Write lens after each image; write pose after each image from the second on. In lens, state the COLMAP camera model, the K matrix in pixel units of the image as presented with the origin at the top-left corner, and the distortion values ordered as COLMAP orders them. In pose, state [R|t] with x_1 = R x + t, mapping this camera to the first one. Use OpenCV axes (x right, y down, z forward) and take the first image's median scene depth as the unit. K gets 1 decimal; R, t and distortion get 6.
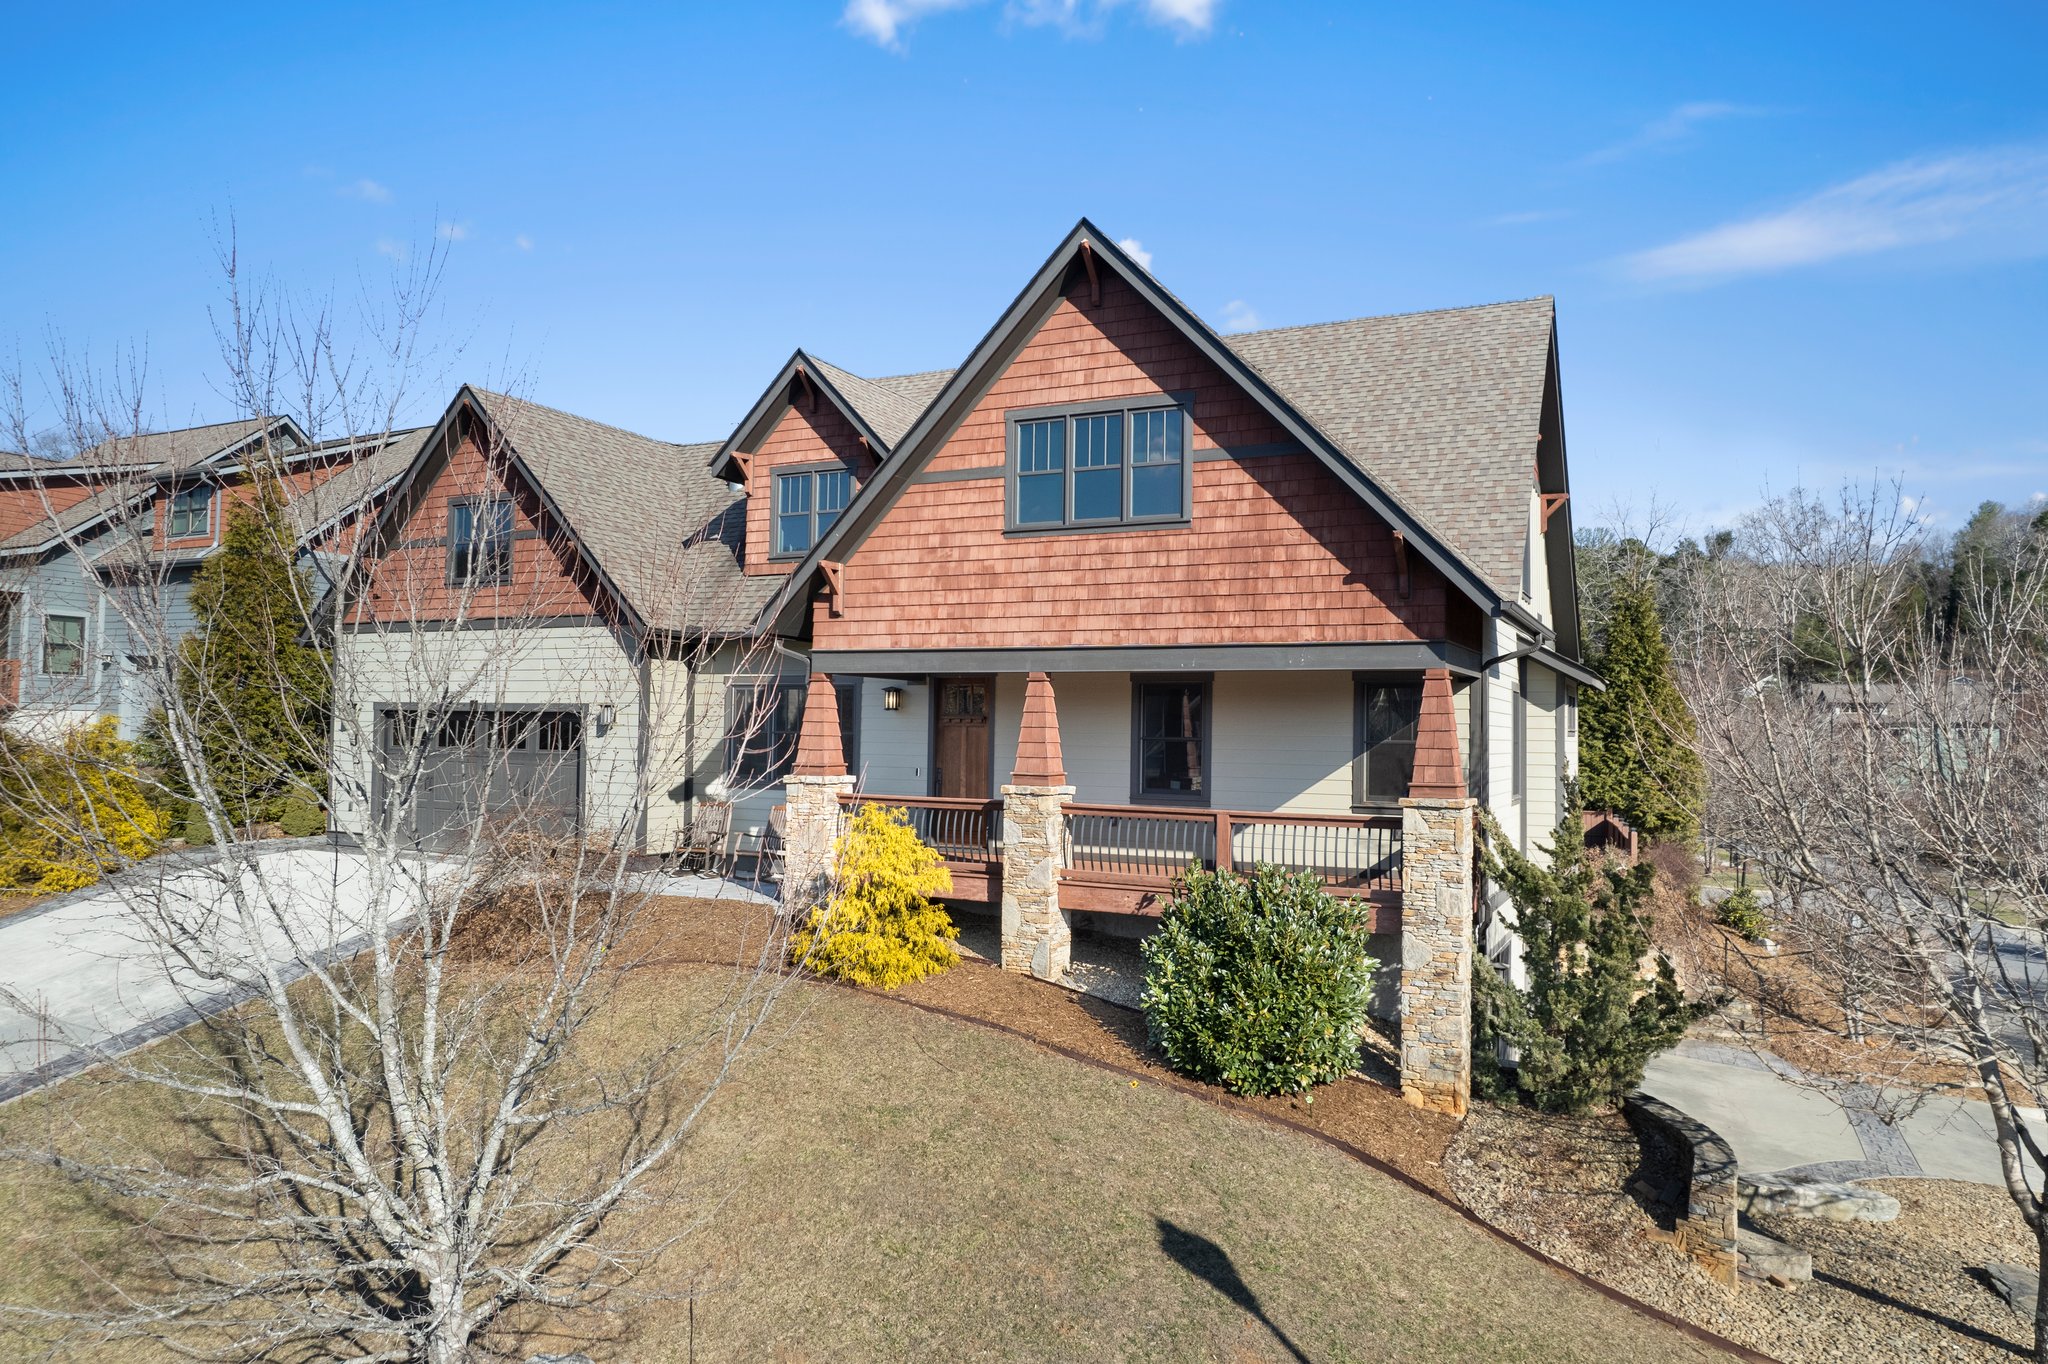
lens RADIAL K [[1300.7, 0, 1024.0], [0, 1300.7, 682.0], [0, 0, 1]] dist [-0.048203, -0.000738]
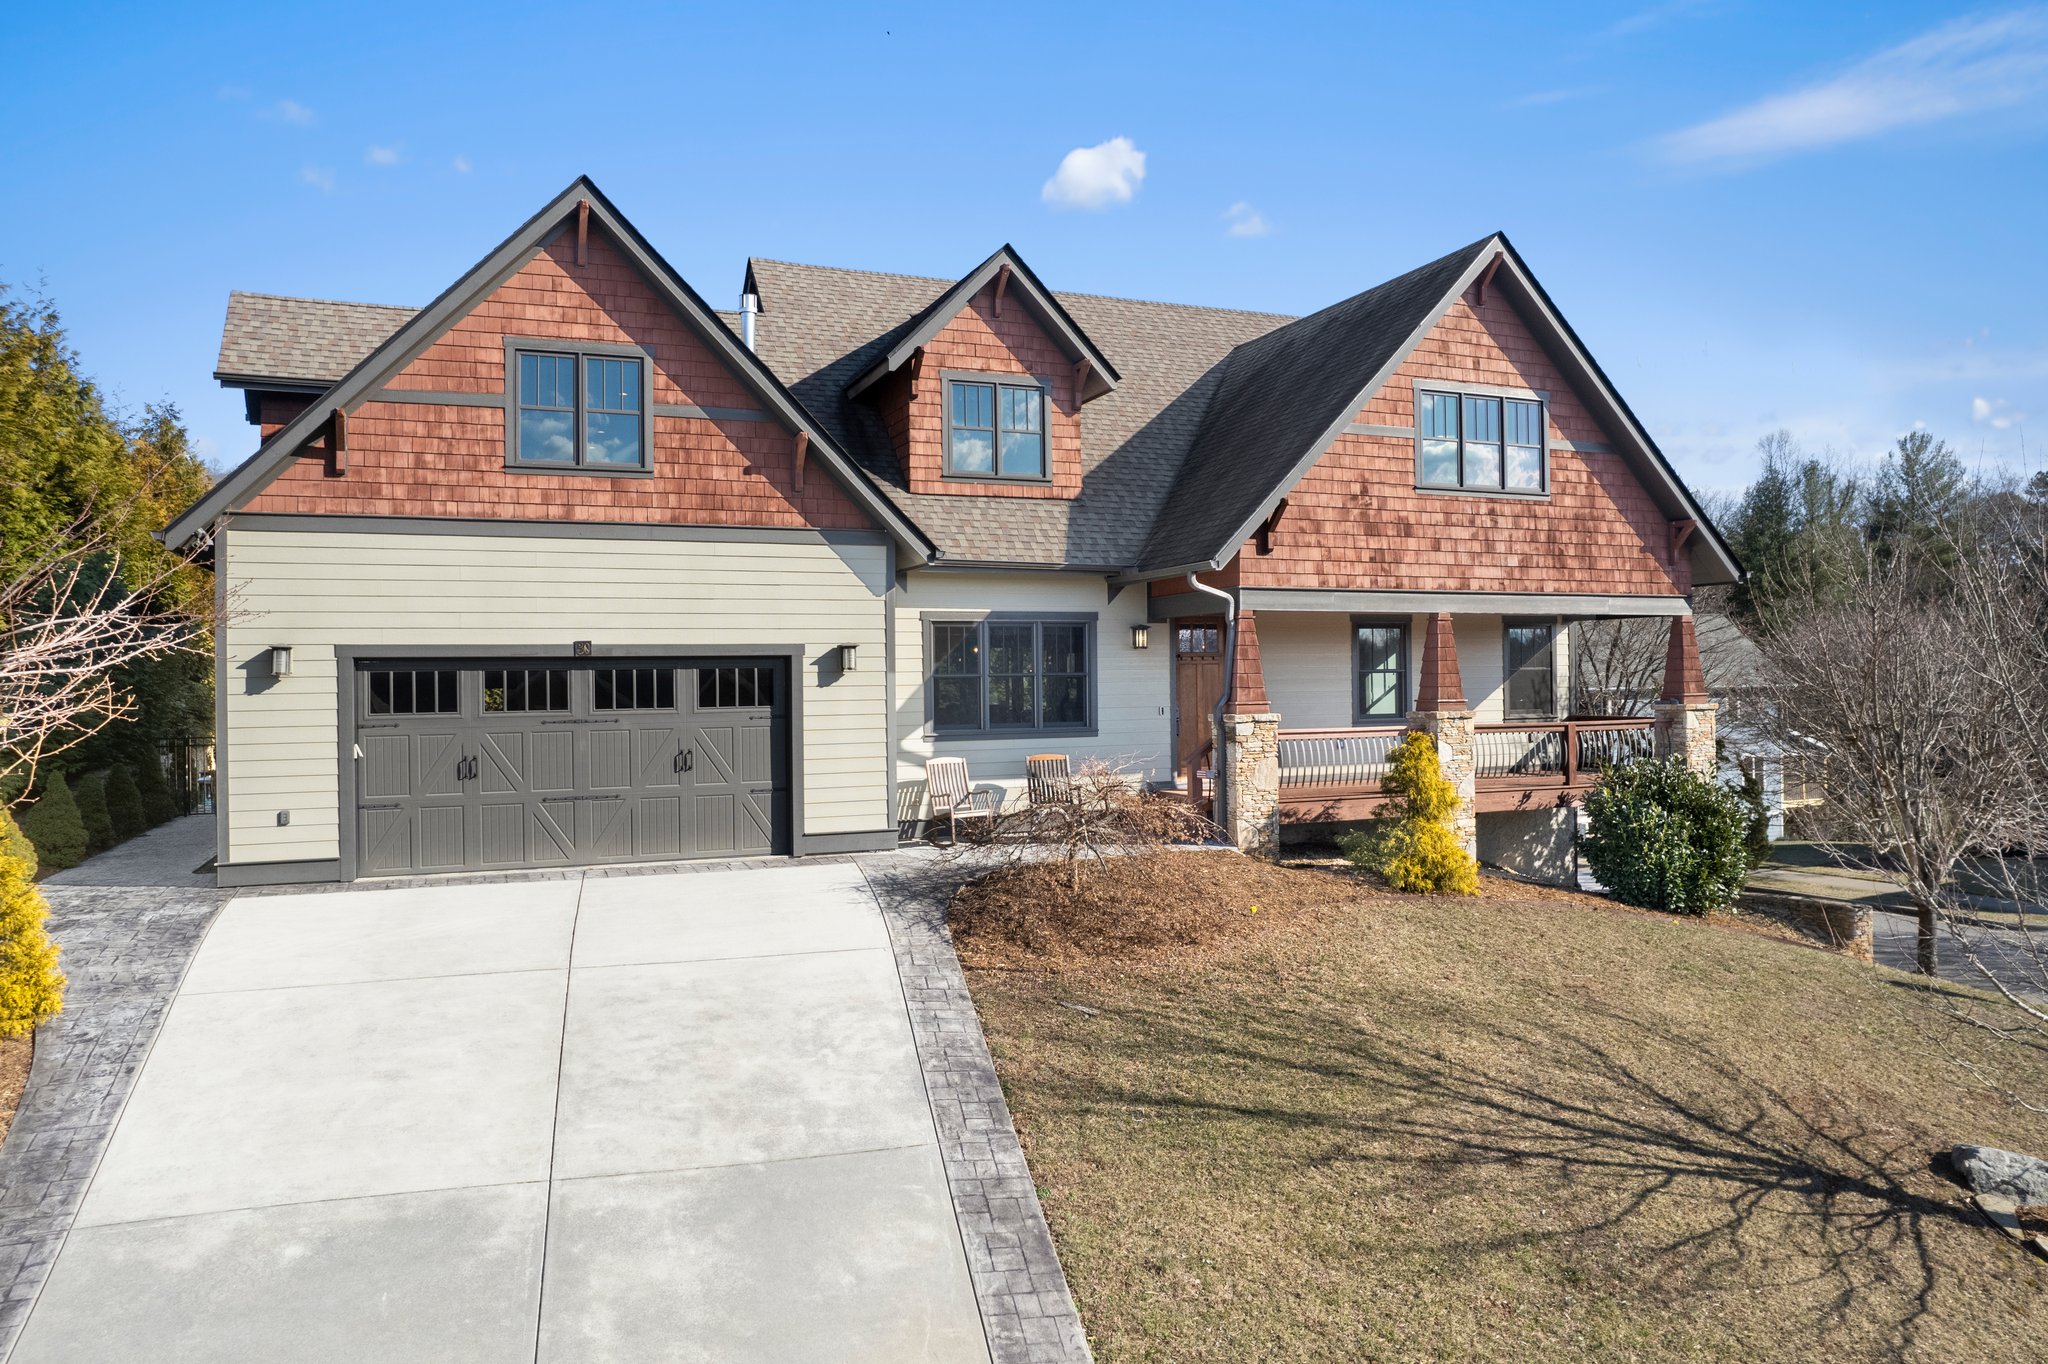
lens RADIAL K [[1356.6, 0, 1024.0], [0, 1356.6, 682.0], [0, 0, 1]] dist [-0.048298, 0.002335]
pose [[0.654984, -0.023518, 0.755277, -1.129227], [-0.003794, 0.999401, 0.034410, 0.013922], [-0.755633, -0.025403, 0.654502, 0.490760]]
